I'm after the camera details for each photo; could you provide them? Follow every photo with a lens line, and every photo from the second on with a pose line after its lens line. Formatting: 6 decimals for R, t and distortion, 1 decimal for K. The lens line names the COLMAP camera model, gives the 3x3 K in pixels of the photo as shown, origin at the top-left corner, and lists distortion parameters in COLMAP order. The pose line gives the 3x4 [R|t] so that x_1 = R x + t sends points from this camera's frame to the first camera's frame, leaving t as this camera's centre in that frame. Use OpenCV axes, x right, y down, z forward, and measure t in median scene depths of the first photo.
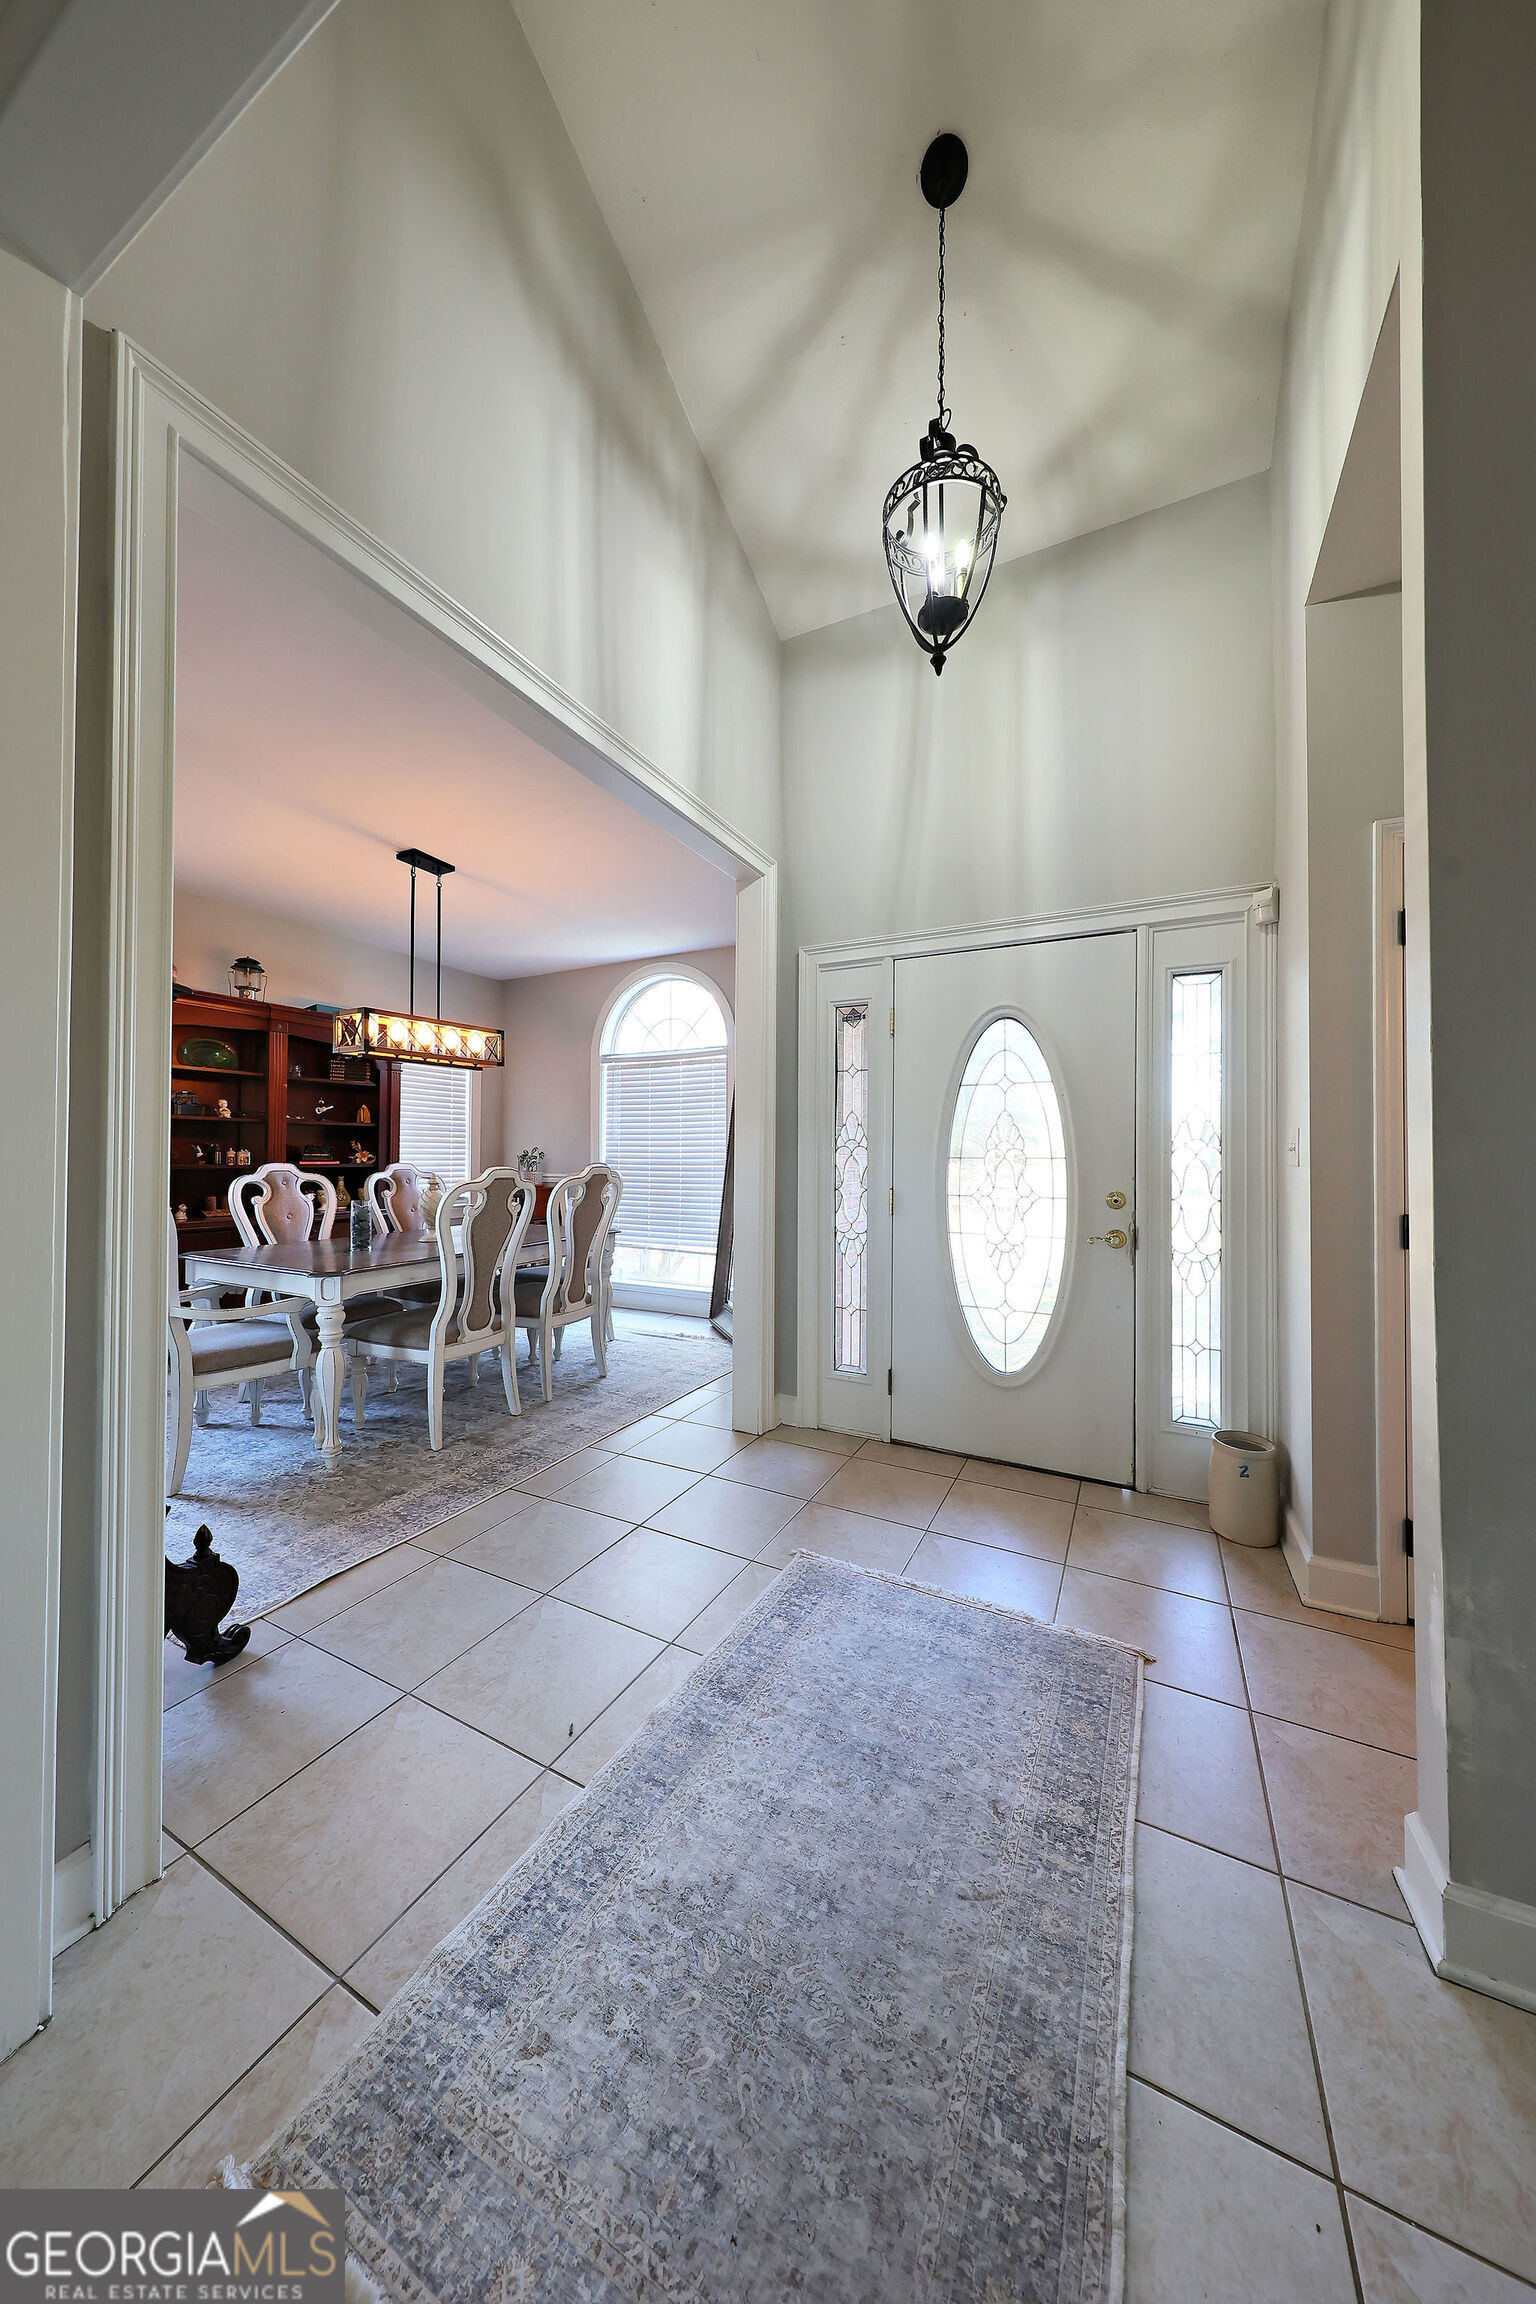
lens RADIAL K [[723.1, 0, 771.4], [0, 723.1, 1142.4], [0, 0, 1]] dist [0.001961, -0.000007]
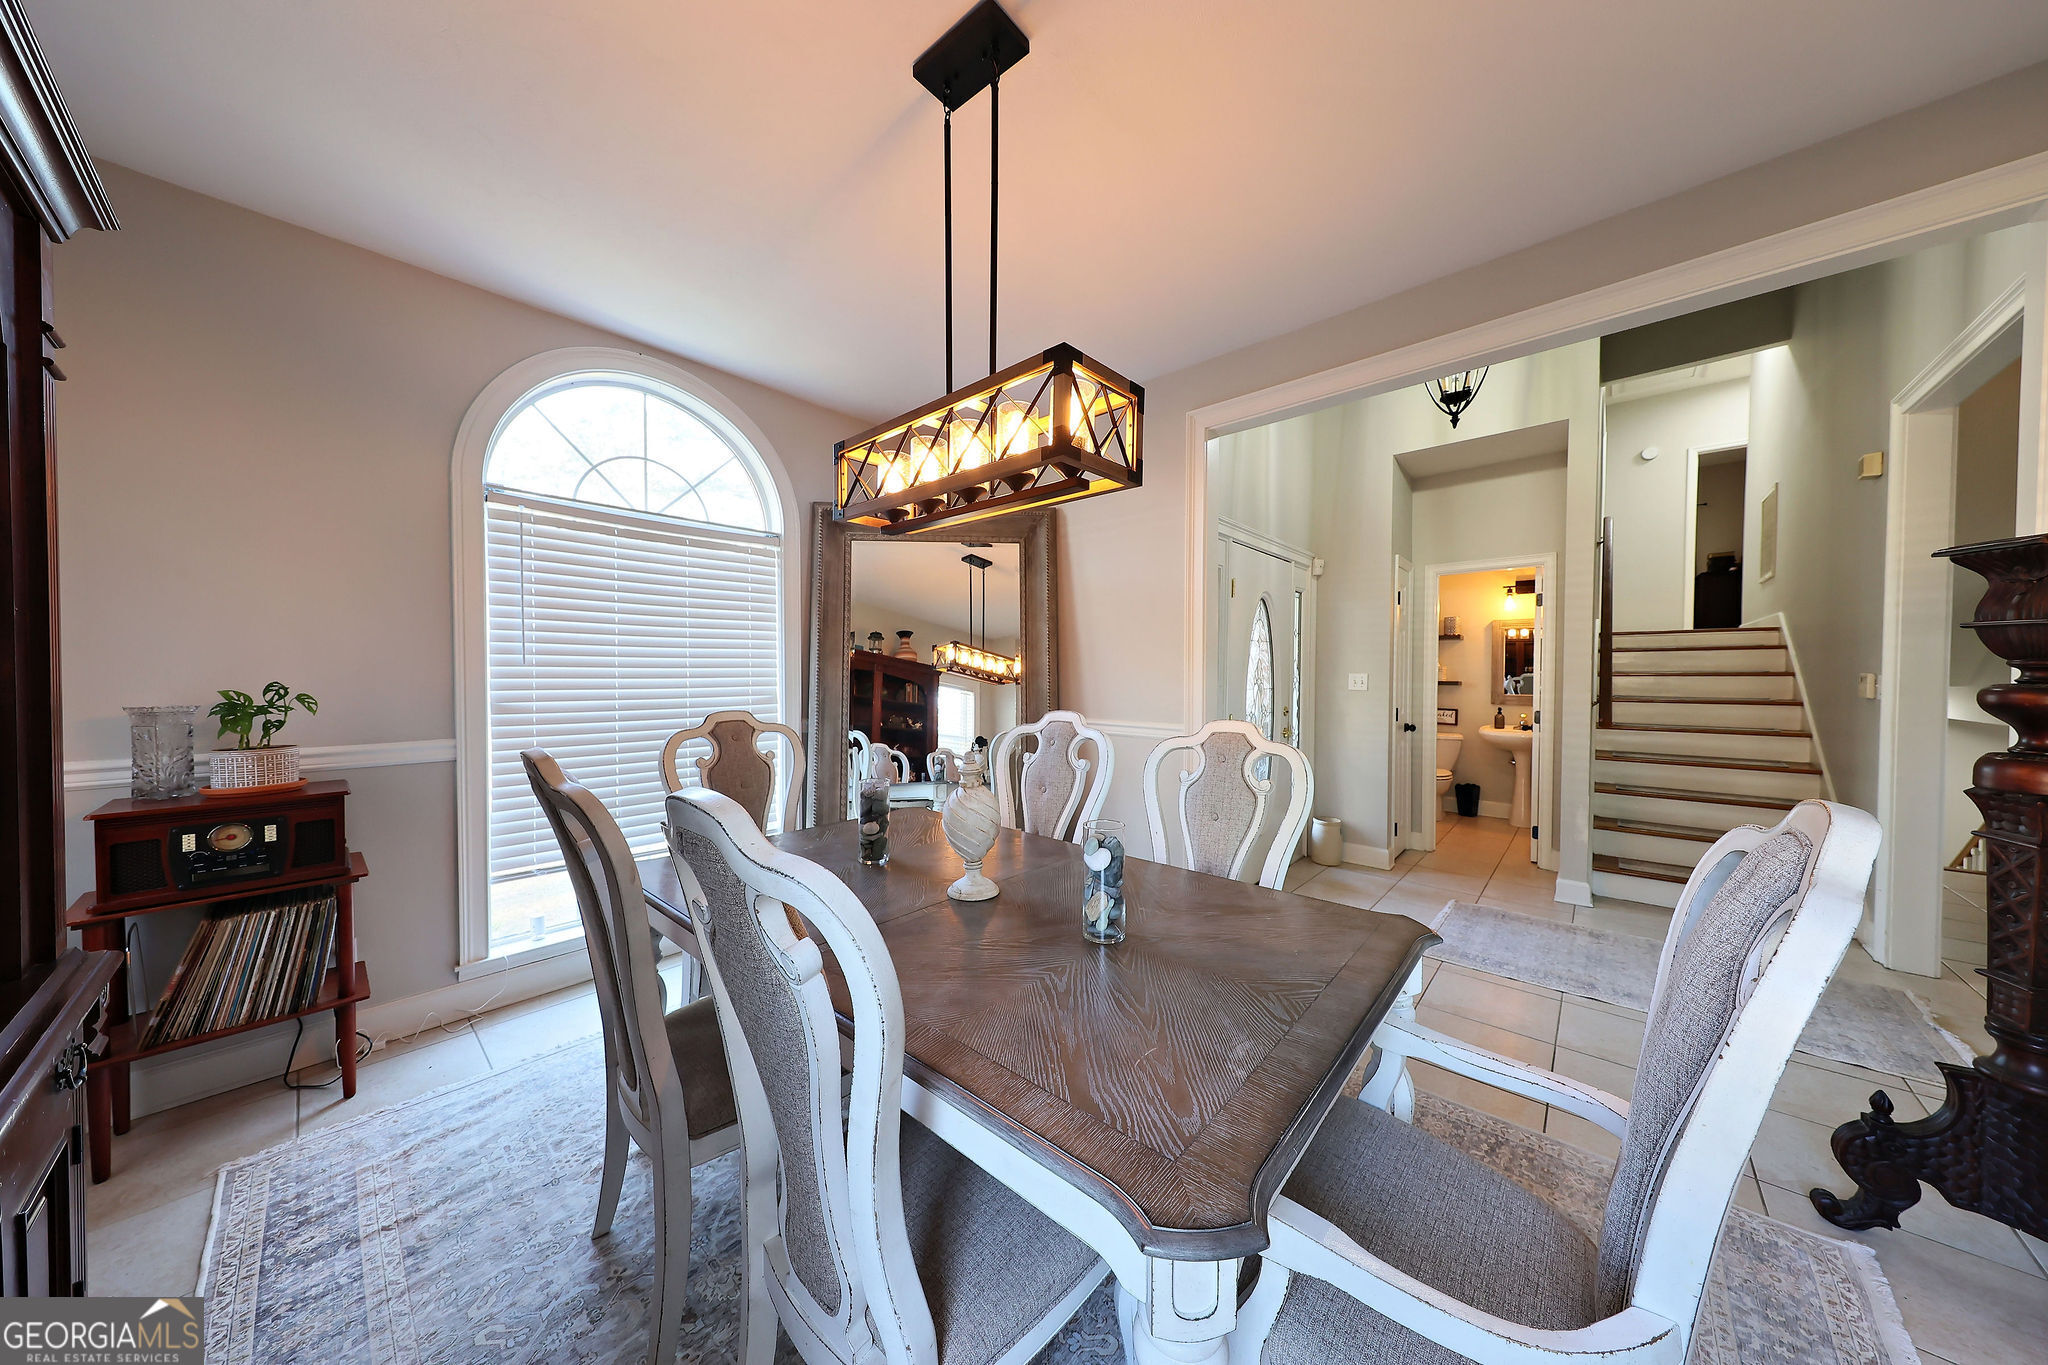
lens RADIAL K [[642.7, 0, 1030.6], [0, 642.7, 685.0], [0, 0, 1]] dist [0.001961, -0.000007]
pose [[0.254800, -0.021642, 0.966751, -2.369258], [-0.017743, 0.999477, 0.027051, -0.028988], [-0.966831, -0.024046, 0.254283, 2.352709]]
